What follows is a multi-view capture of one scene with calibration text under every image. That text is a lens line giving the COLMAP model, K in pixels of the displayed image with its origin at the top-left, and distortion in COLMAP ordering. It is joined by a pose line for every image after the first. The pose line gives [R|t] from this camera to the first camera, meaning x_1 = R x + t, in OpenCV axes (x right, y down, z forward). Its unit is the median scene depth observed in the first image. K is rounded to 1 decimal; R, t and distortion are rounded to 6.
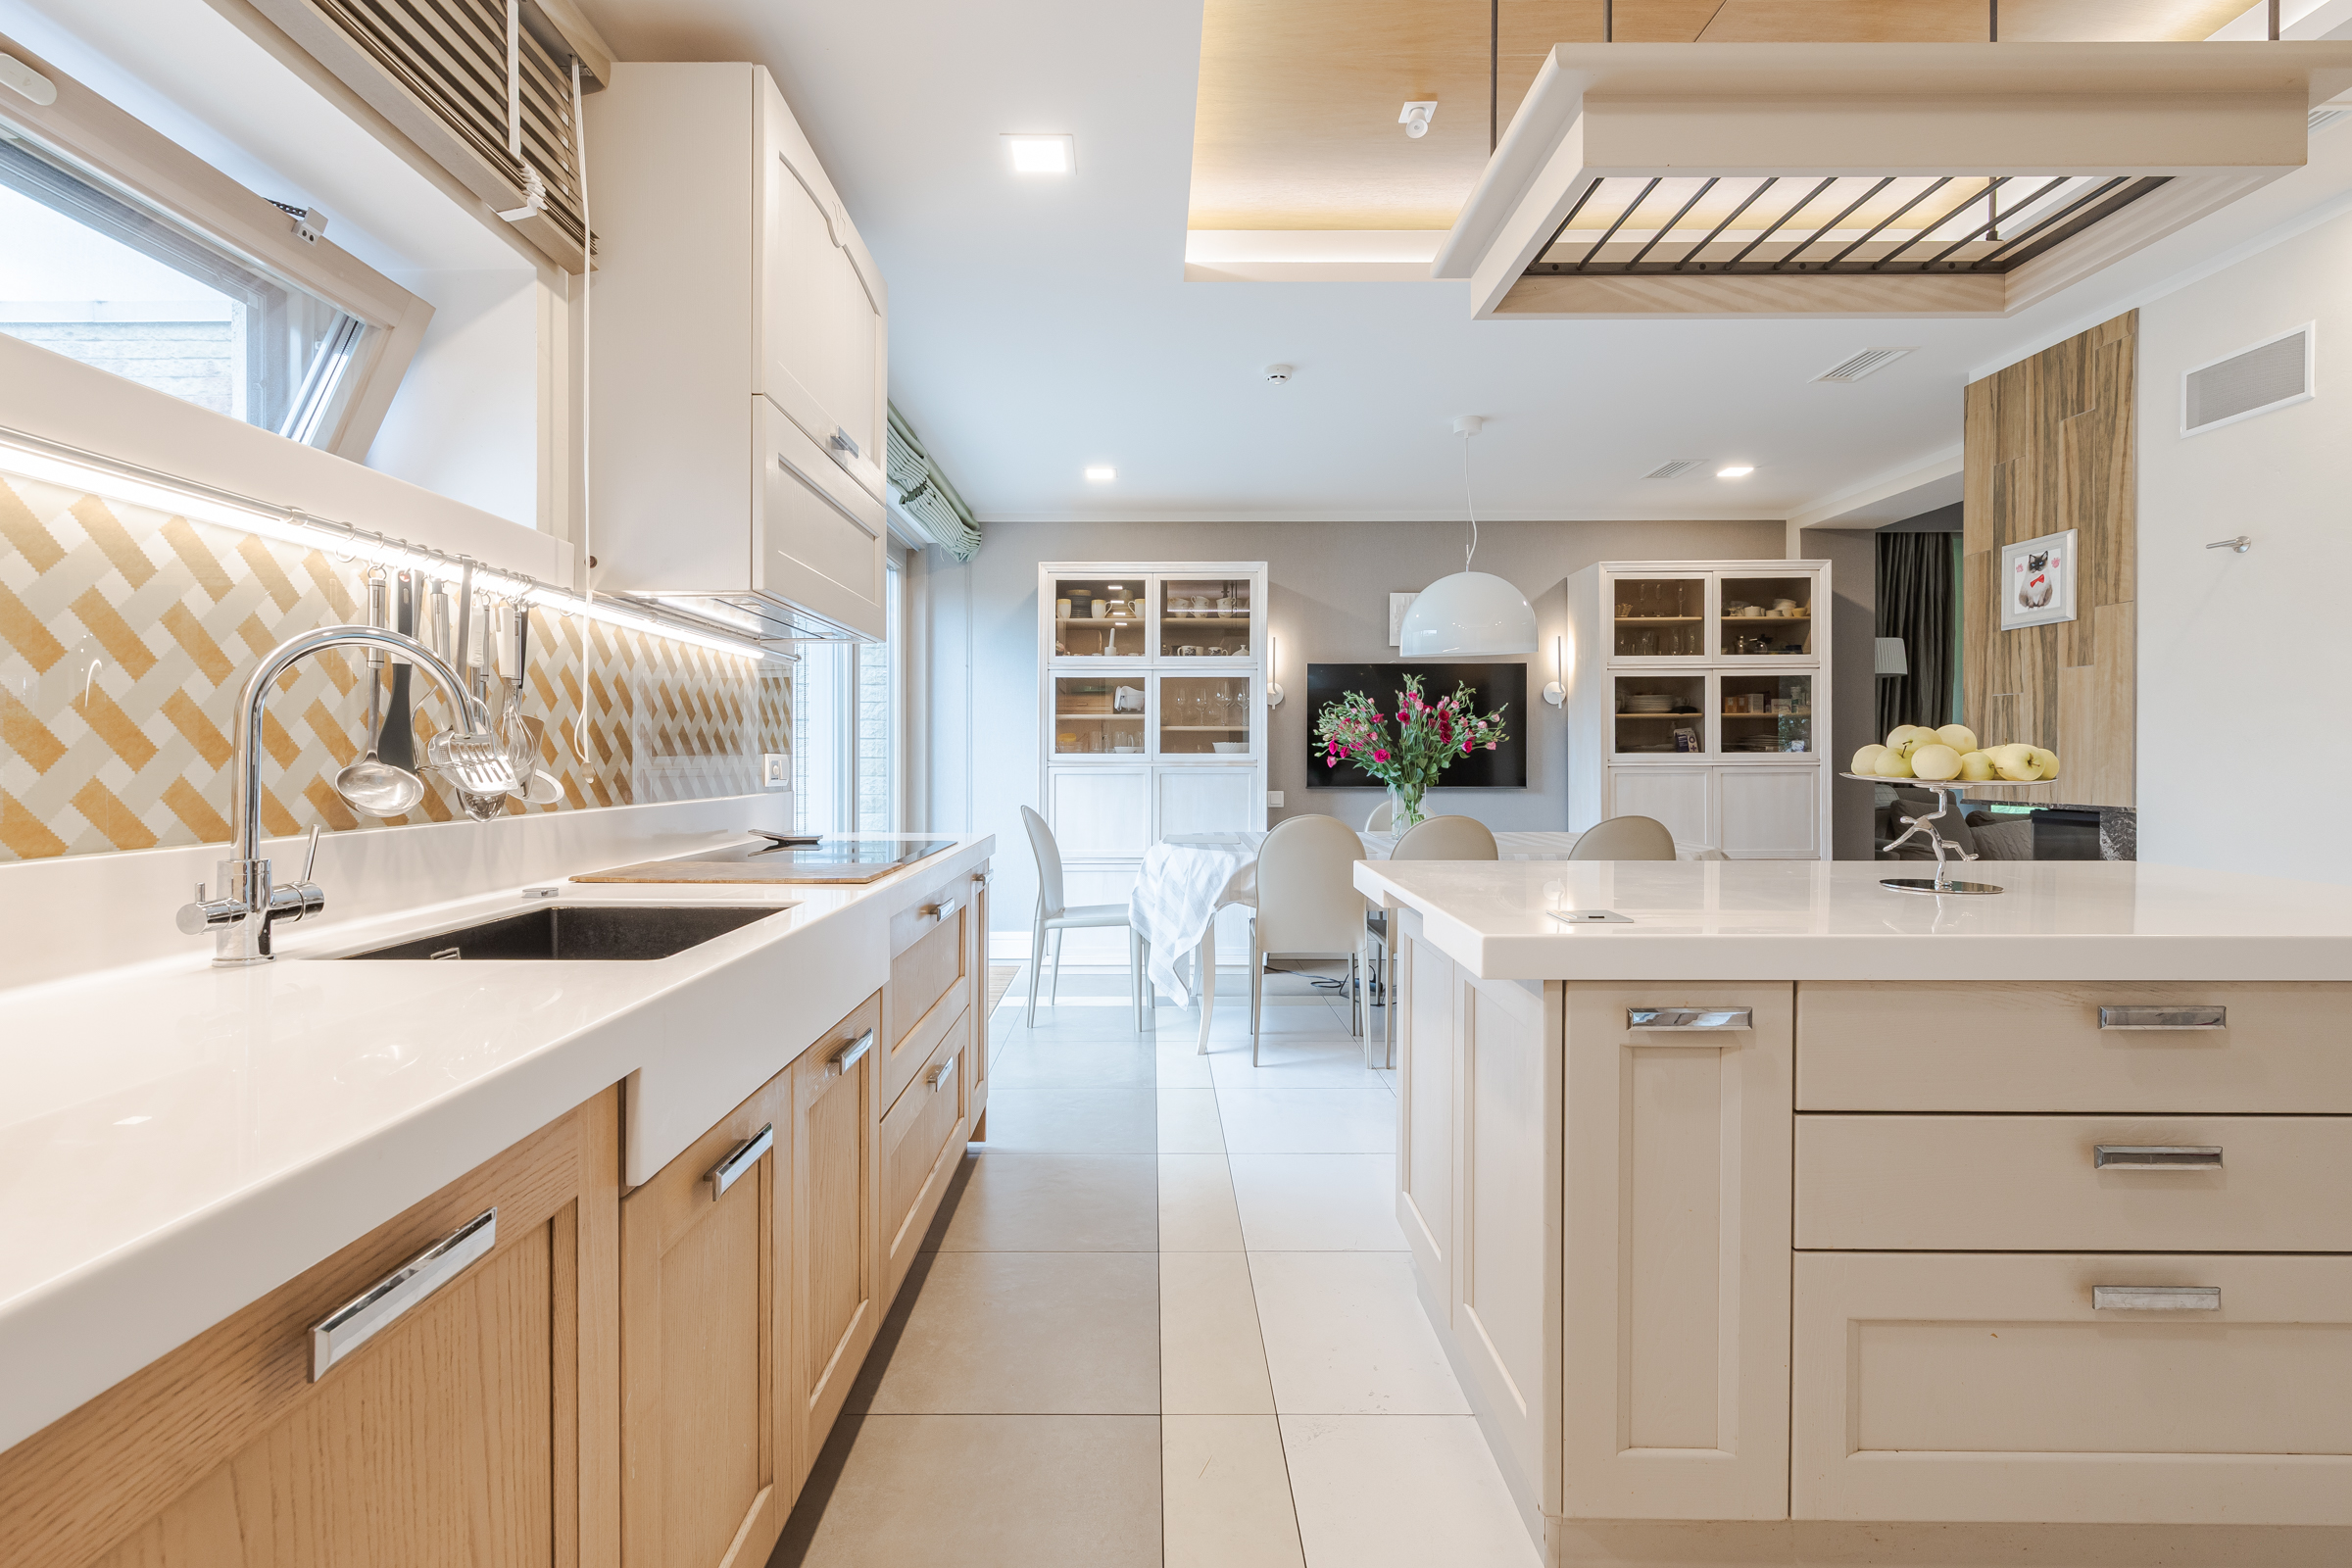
lens RADIAL K [[1084.0, 0, 1169.0], [0, 1084.0, 762.2], [0, 0, 1]] dist [0.002890, -0.000842]
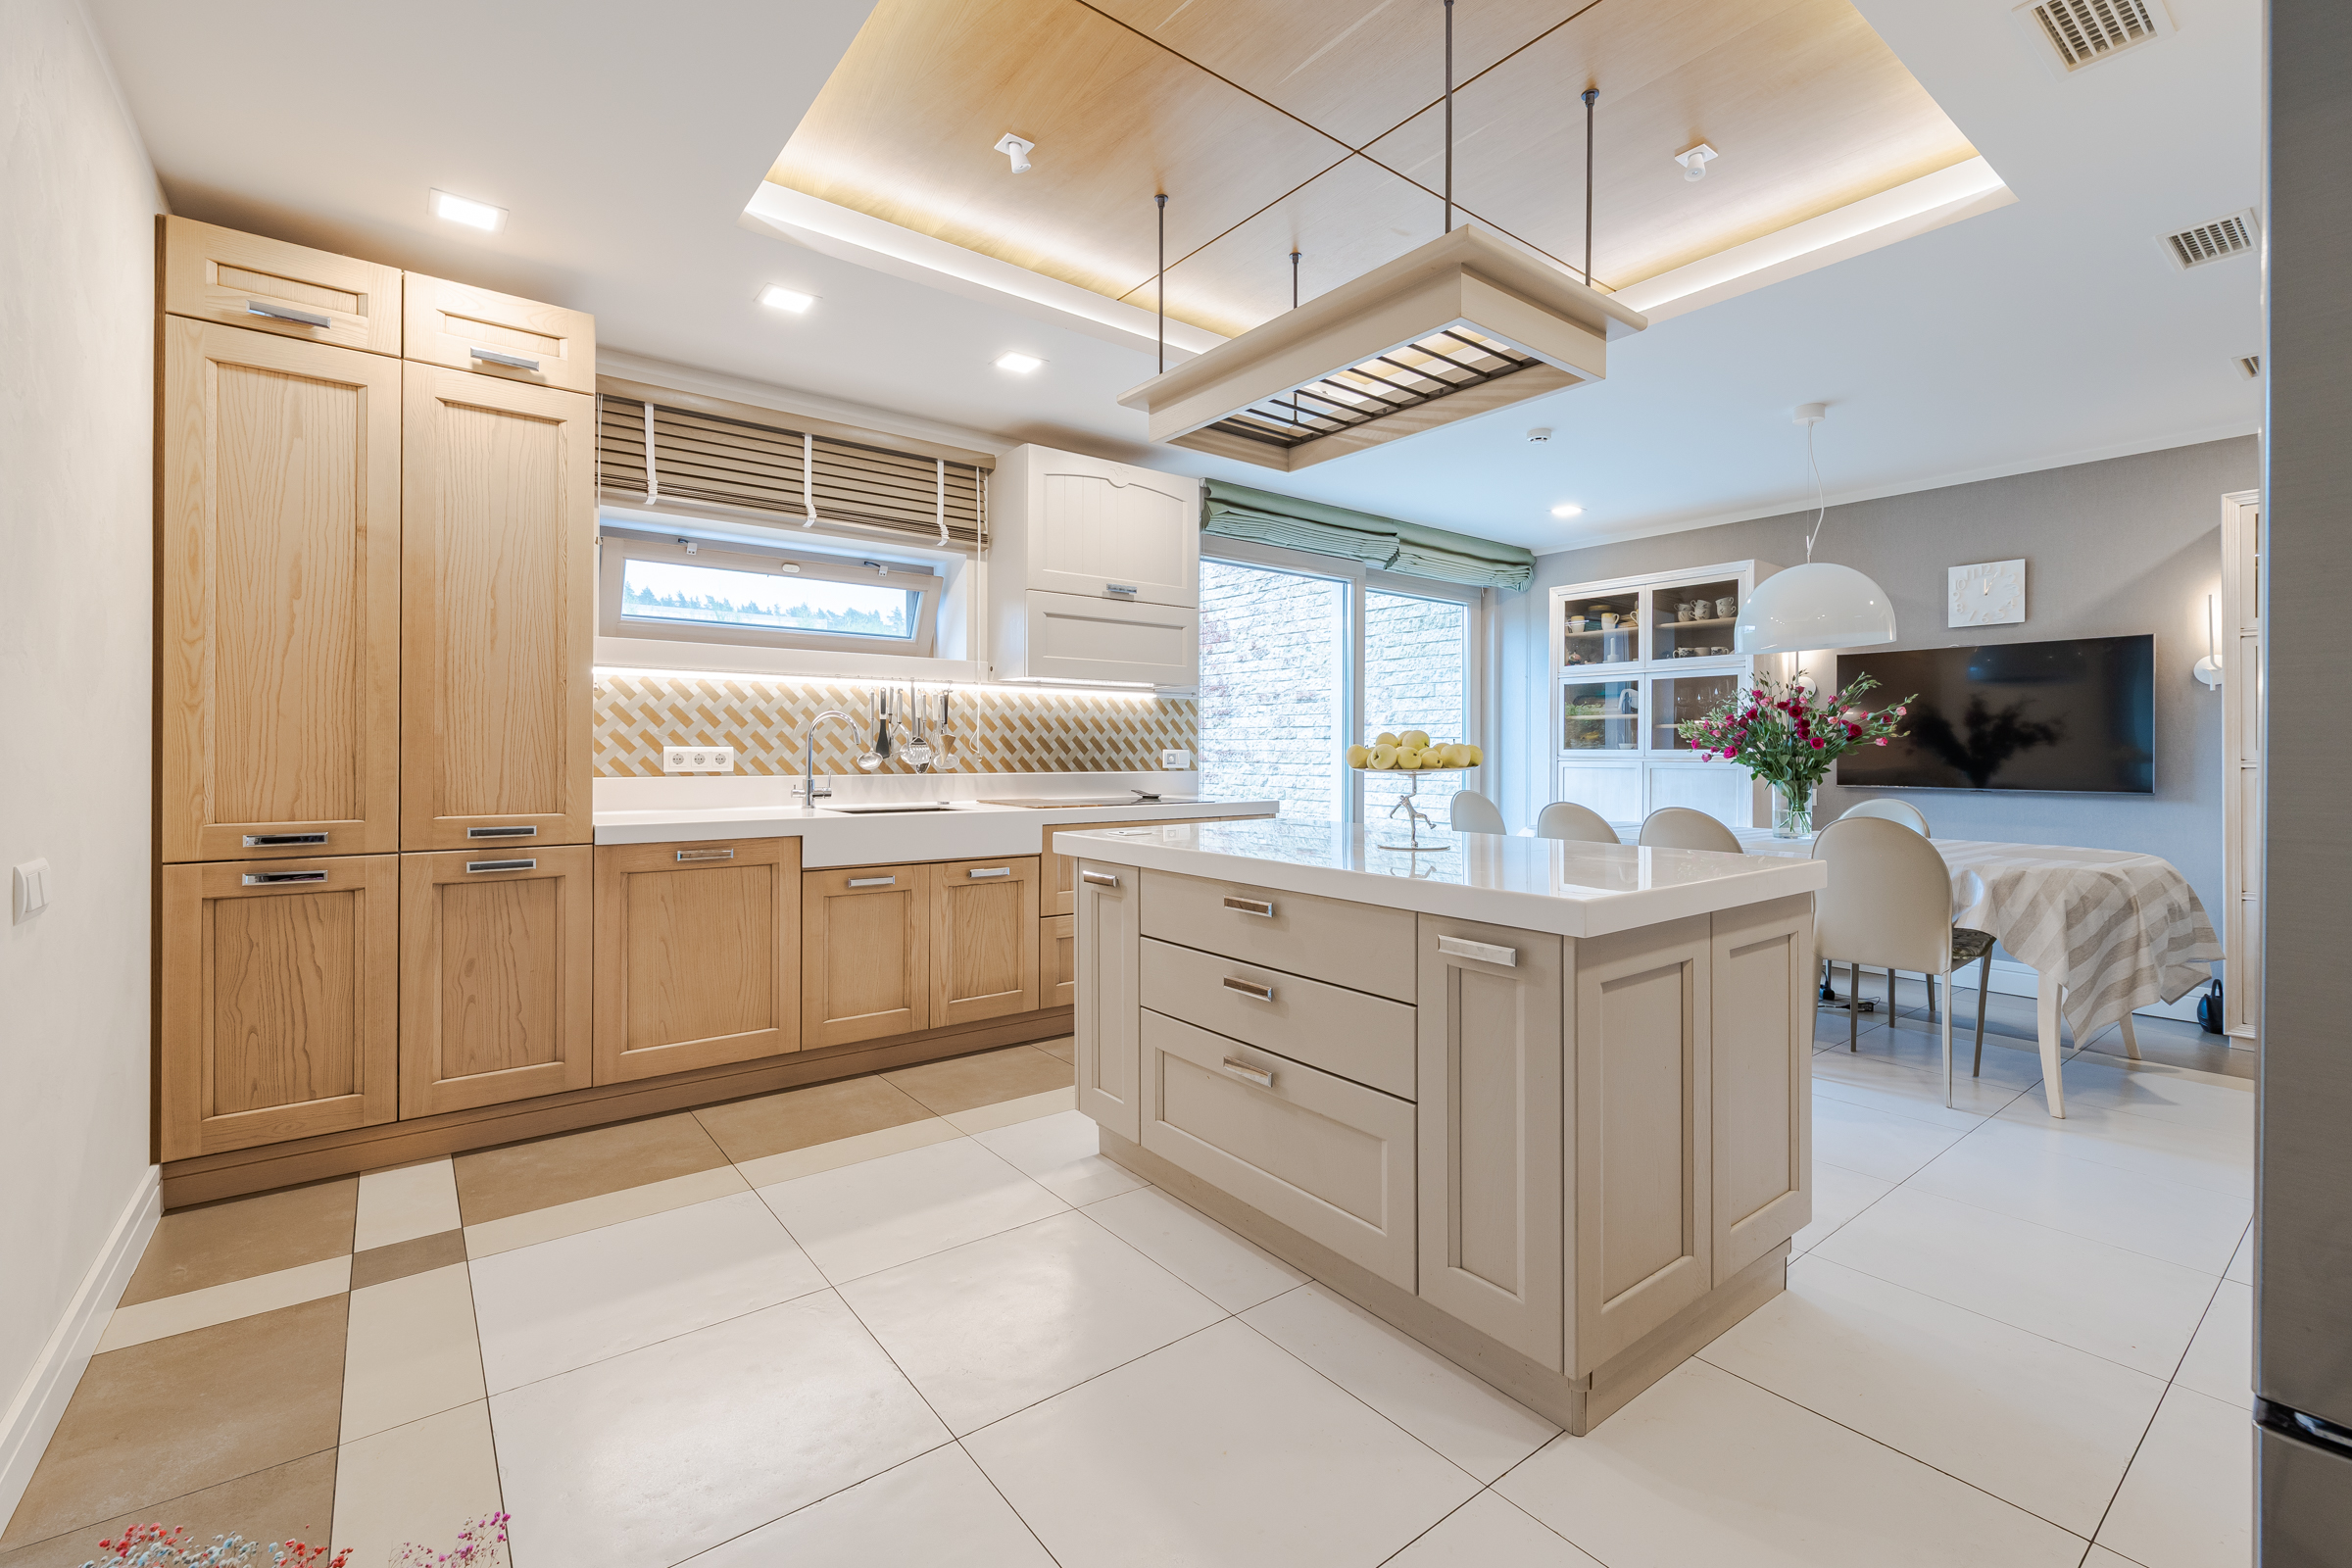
lens RADIAL K [[1017.1, 0, 1163.6], [0, 1017.1, 770.3], [0, 0, 1]] dist [0.004536, -0.001531]
pose [[0.603904, 0.015141, -0.796914, 1.037856], [-0.005549, 0.999875, 0.014793, 0.001762], [0.797038, -0.004511, 0.603912, -0.028680]]
